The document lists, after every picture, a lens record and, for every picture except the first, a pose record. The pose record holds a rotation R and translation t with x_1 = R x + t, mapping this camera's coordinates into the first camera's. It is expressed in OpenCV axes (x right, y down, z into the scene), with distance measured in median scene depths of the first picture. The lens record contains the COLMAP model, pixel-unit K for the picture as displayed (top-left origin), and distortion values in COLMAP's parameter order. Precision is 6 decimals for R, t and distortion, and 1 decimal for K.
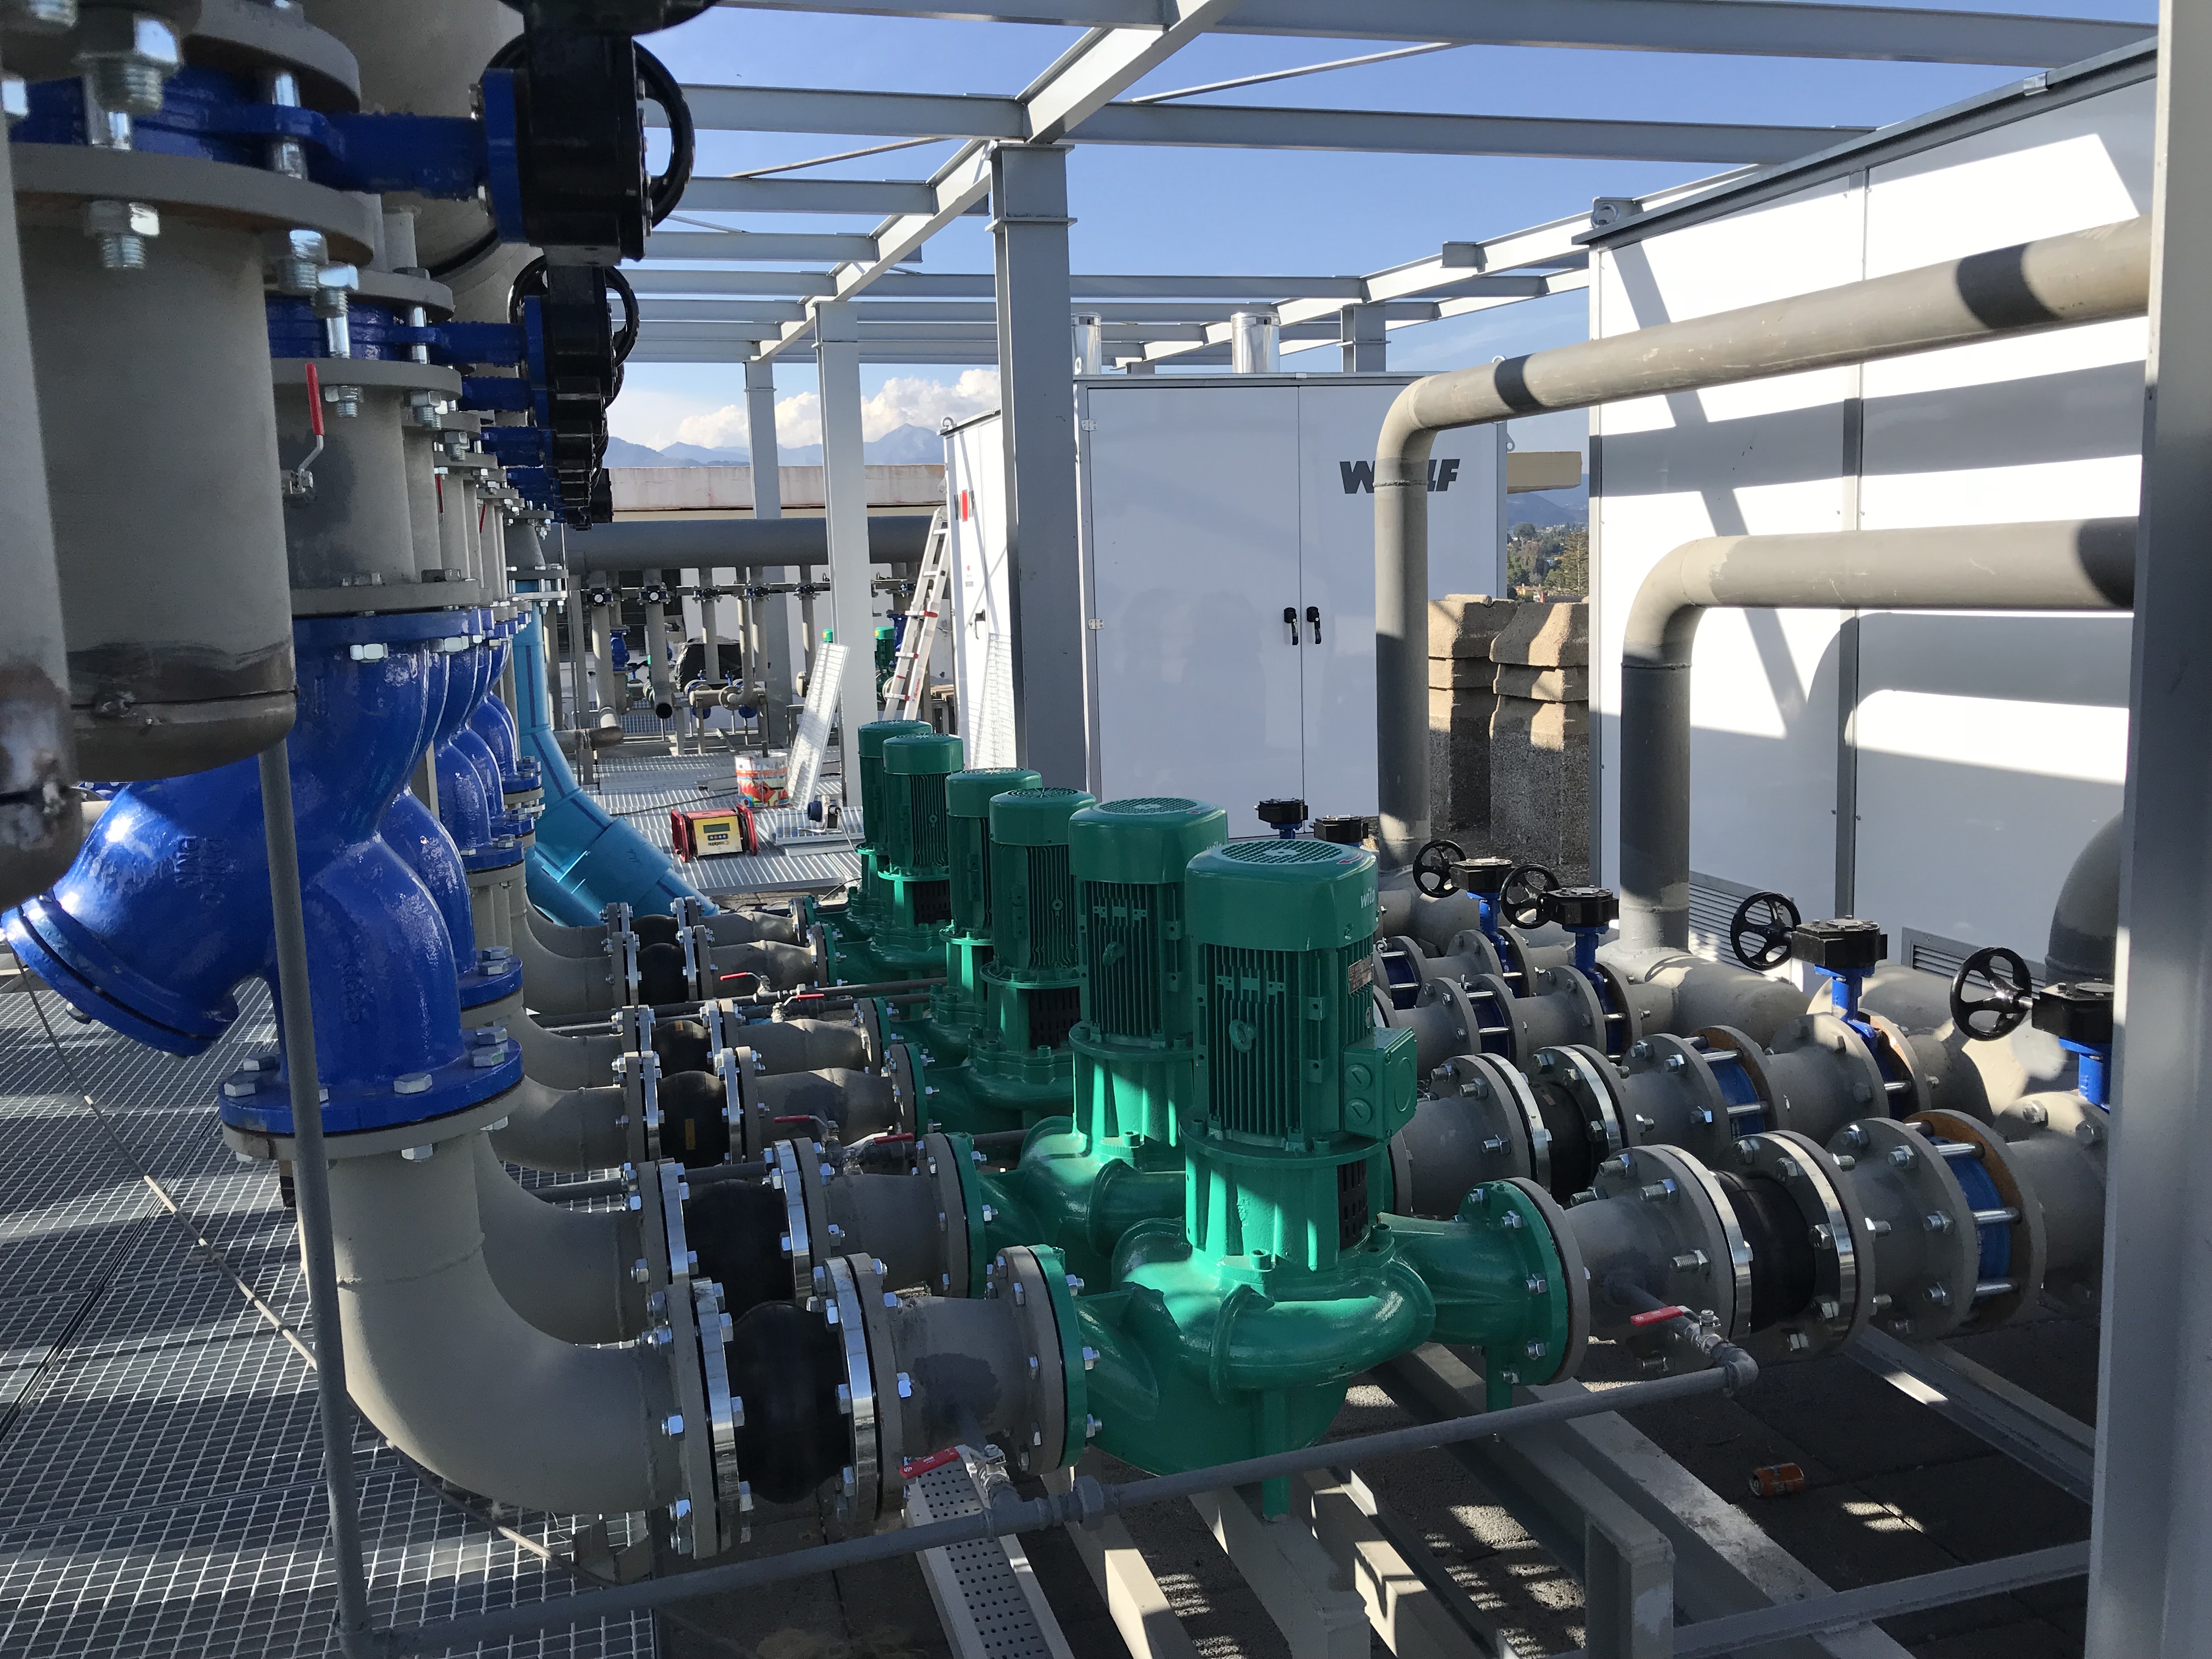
lens RADIAL K [[1855.6, 0, 1106.0], [0, 1855.6, 829.5], [0, 0, 1]] dist [-0.004504, -0.002350]
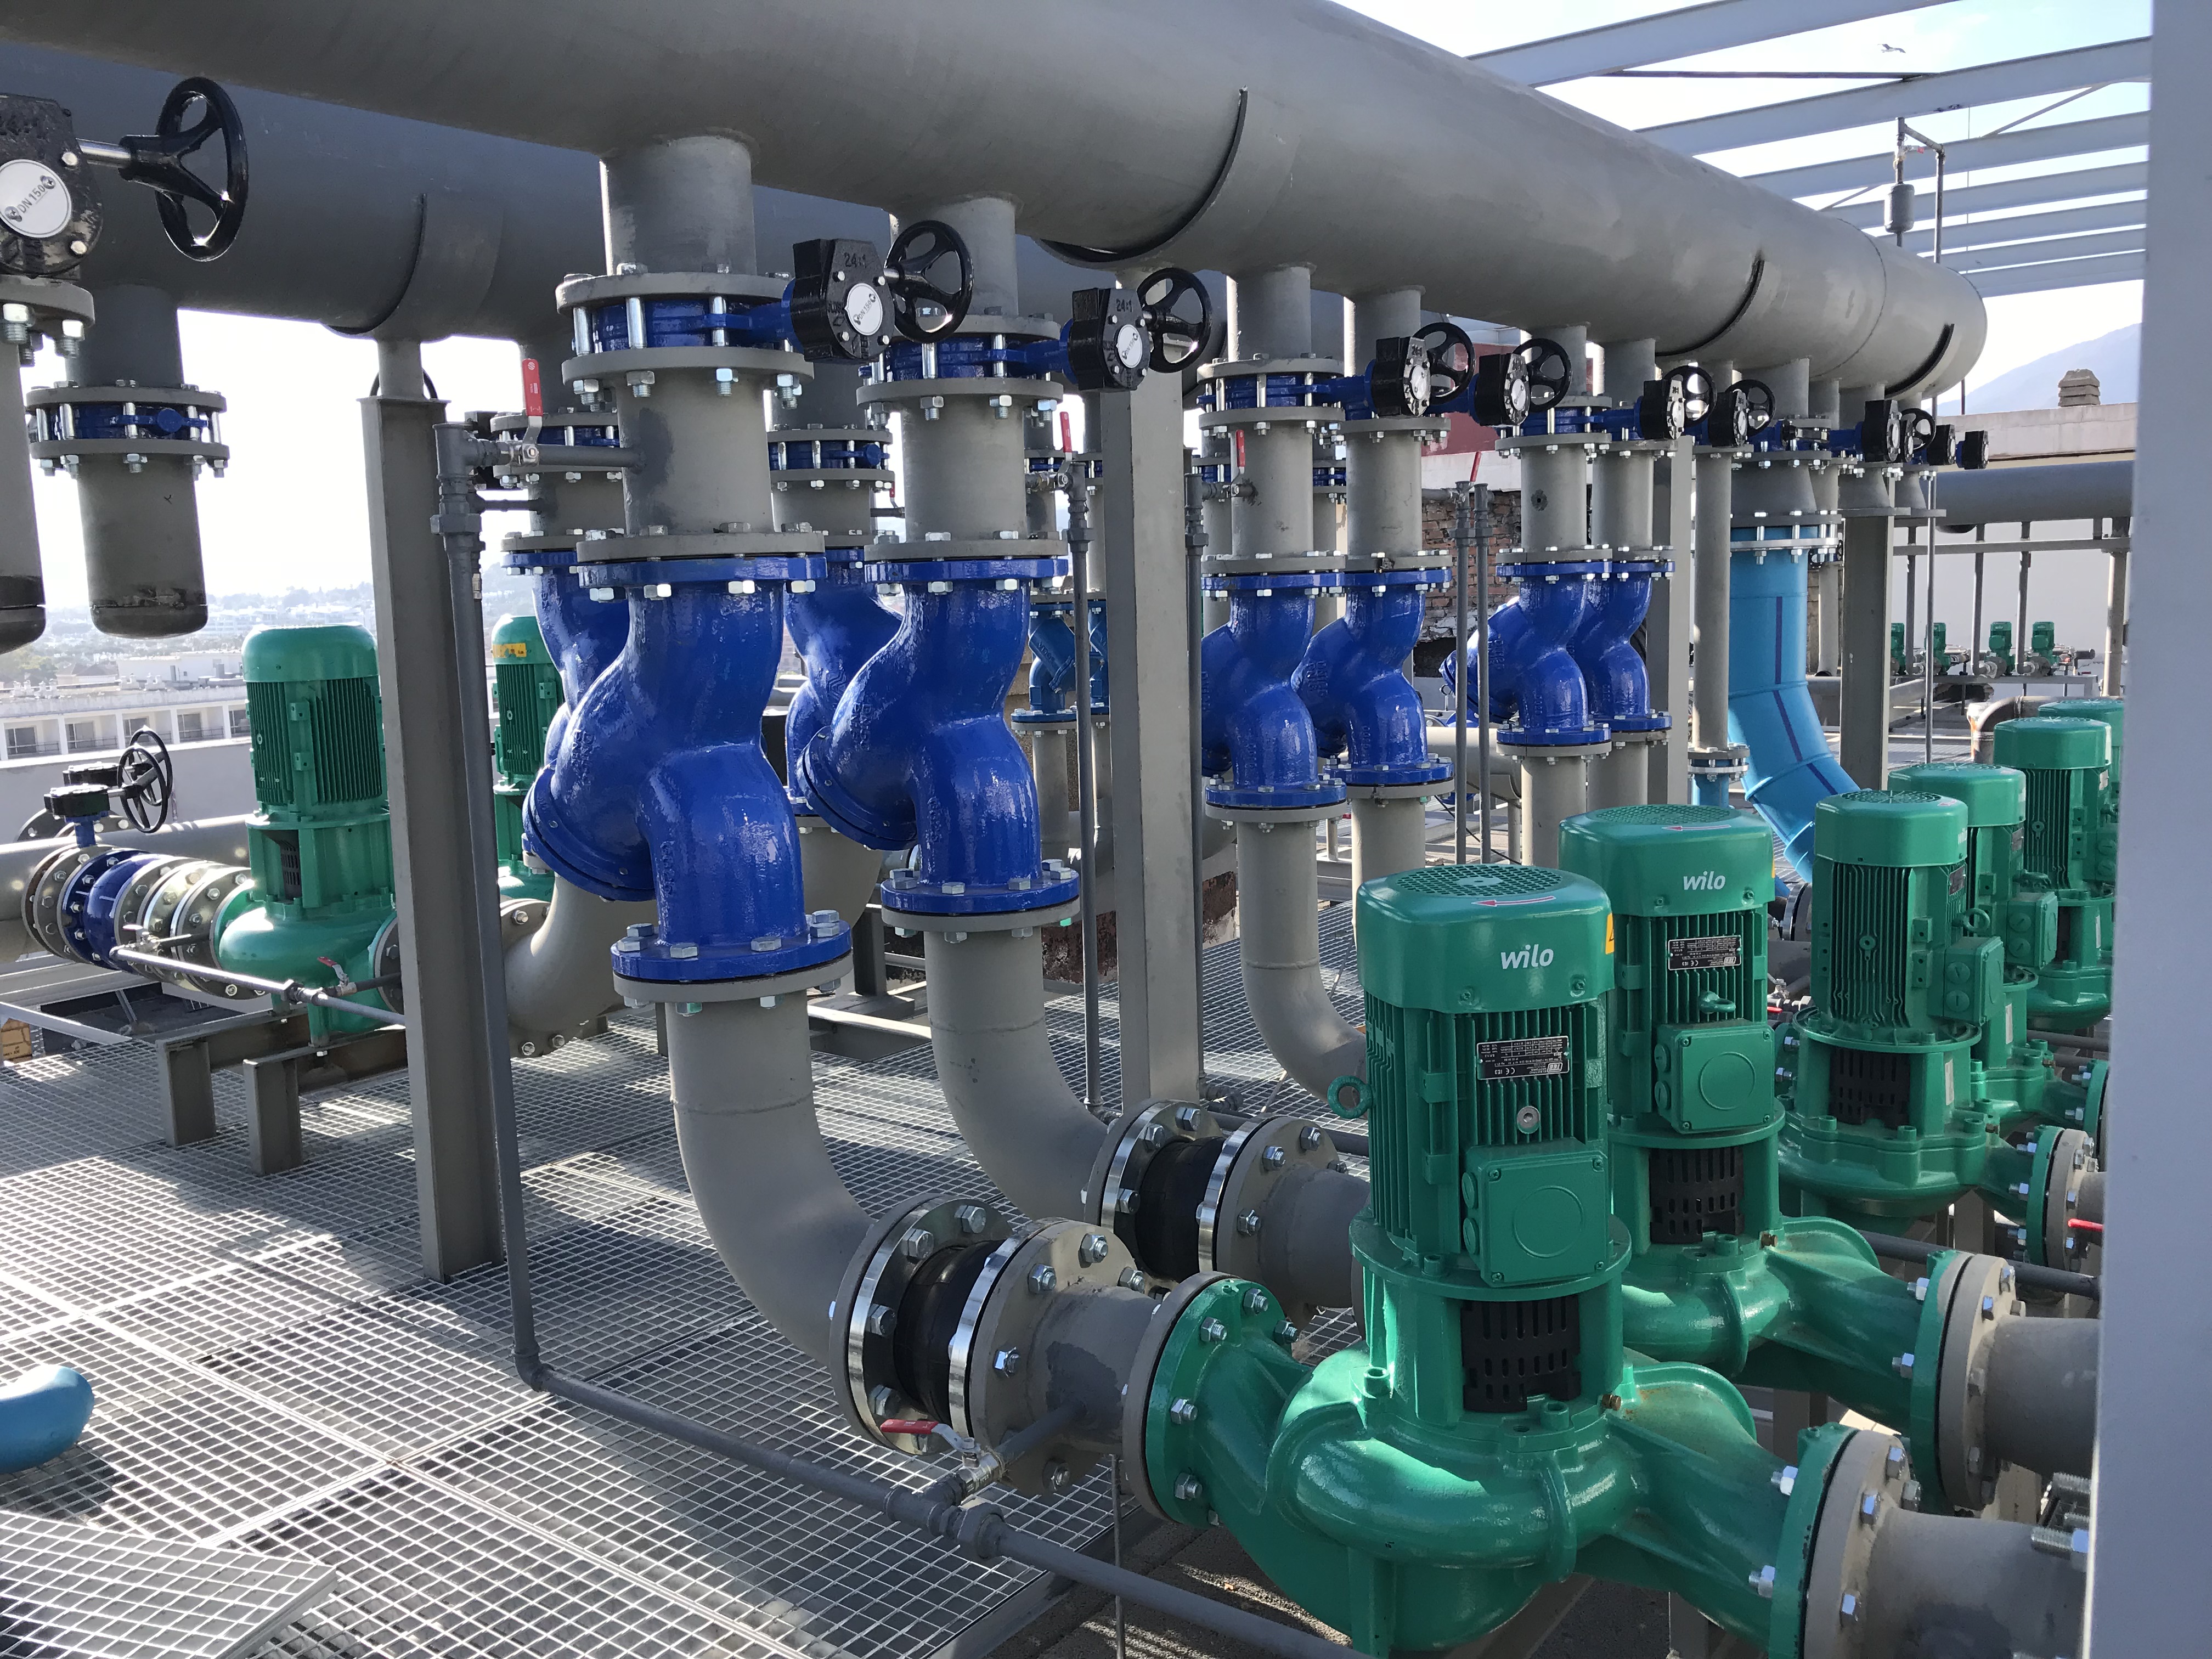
lens RADIAL K [[1855.6, 0, 1106.0], [0, 1855.6, 829.5], [0, 0, 1]] dist [-0.004504, -0.002350]
pose [[0.611990, 0.149510, -0.776605, 0.617727], [-0.124476, 0.987939, 0.092104, -0.072123], [0.781008, 0.040301, 0.623219, 0.385555]]
